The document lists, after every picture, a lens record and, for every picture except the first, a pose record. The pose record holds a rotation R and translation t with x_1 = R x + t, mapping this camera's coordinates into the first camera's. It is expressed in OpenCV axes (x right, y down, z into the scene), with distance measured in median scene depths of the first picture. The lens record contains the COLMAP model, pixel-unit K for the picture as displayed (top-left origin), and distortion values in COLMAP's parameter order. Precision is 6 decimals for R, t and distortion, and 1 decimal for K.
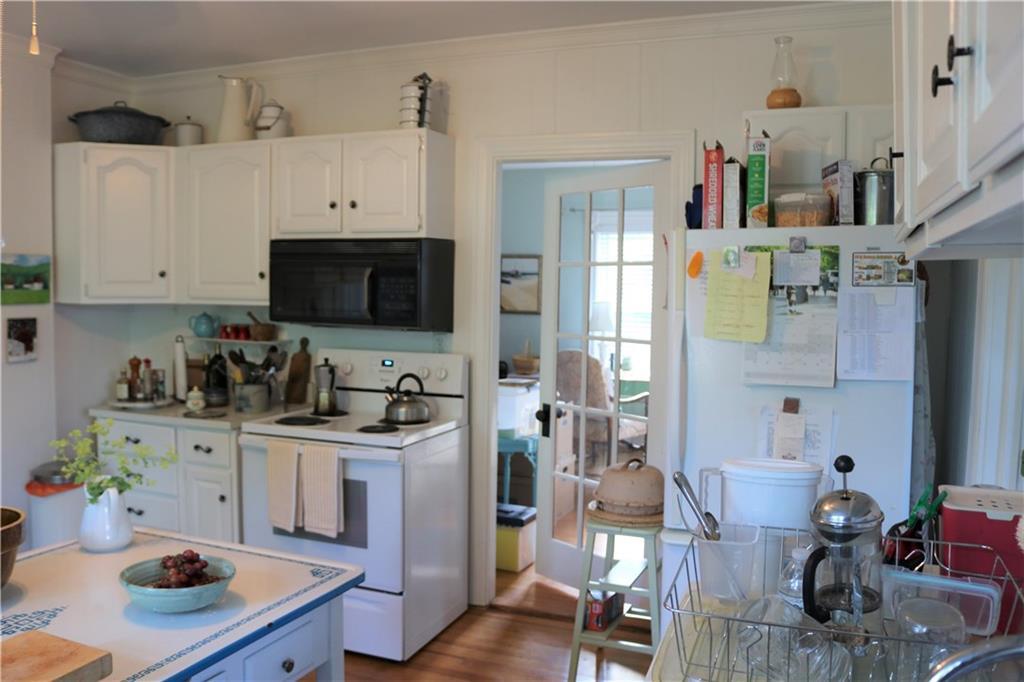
lens RADIAL K [[826.0, 0, 512.0], [0, 826.0, 341.0], [0, 0, 1]] dist [-0.120795, 0.012652]
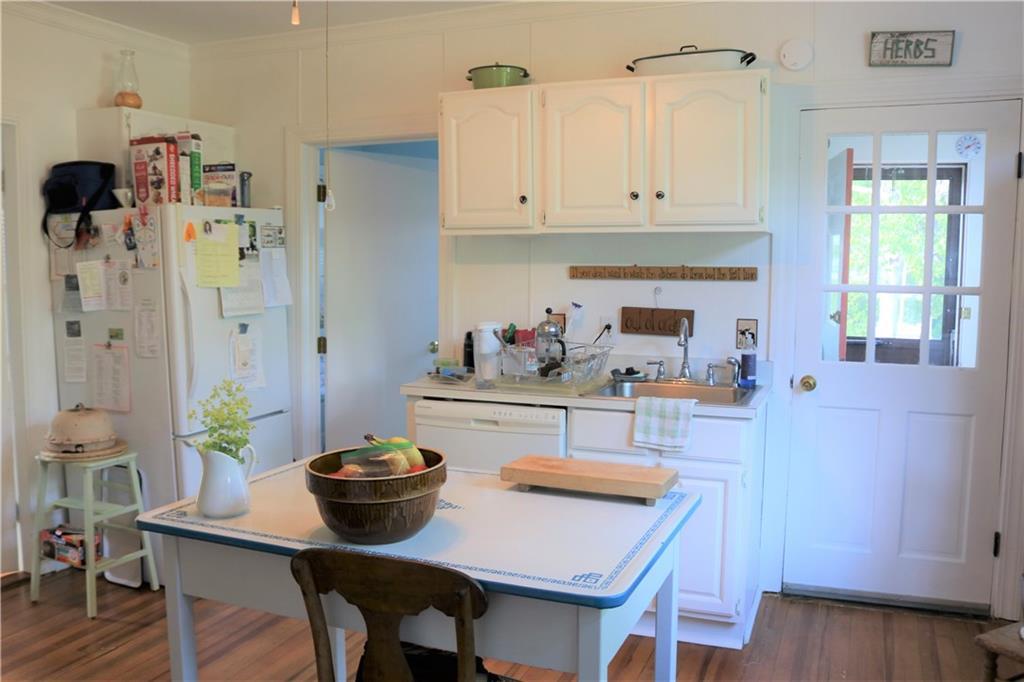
lens RADIAL K [[881.7, 0, 512.0], [0, 881.7, 341.0], [0, 0, 1]] dist [-0.105905, 0.011802]
pose [[-0.002319, -0.102597, 0.994720, -1.263873], [0.063920, 0.992674, 0.102535, -0.029935], [-0.997952, 0.063820, 0.004256, 0.510899]]
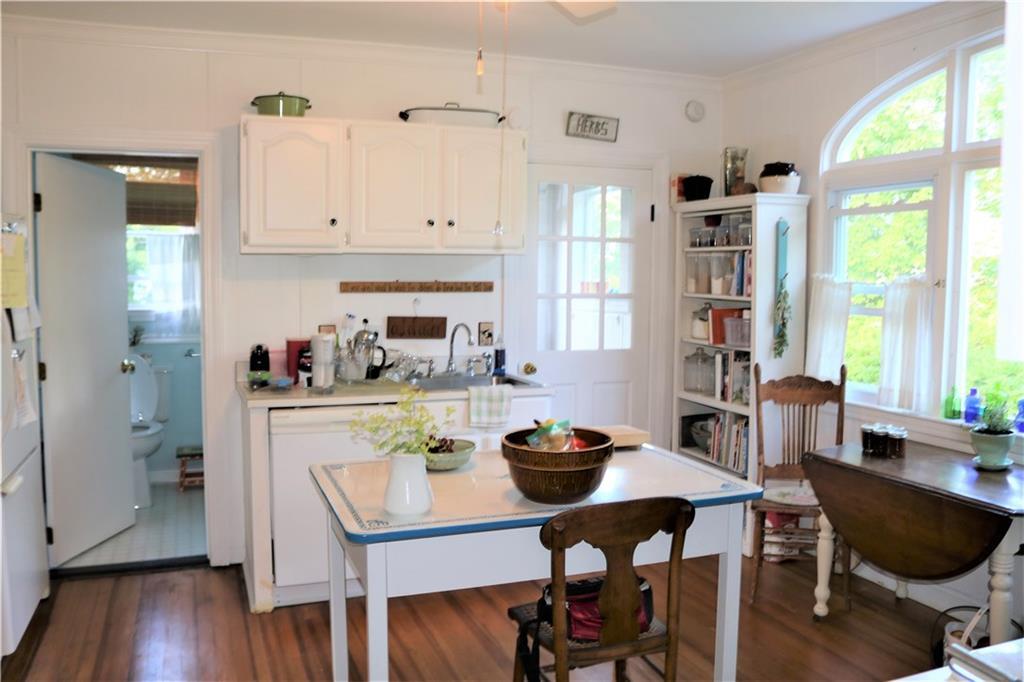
lens RADIAL K [[826.0, 0, 512.0], [0, 826.0, 341.0], [0, 0, 1]] dist [-0.120795, 0.012652]
pose [[-0.687907, -0.071960, 0.722223, -1.116881], [0.034275, 0.990742, 0.131361, -0.081647], [-0.724989, 0.115119, -0.679072, 1.294507]]
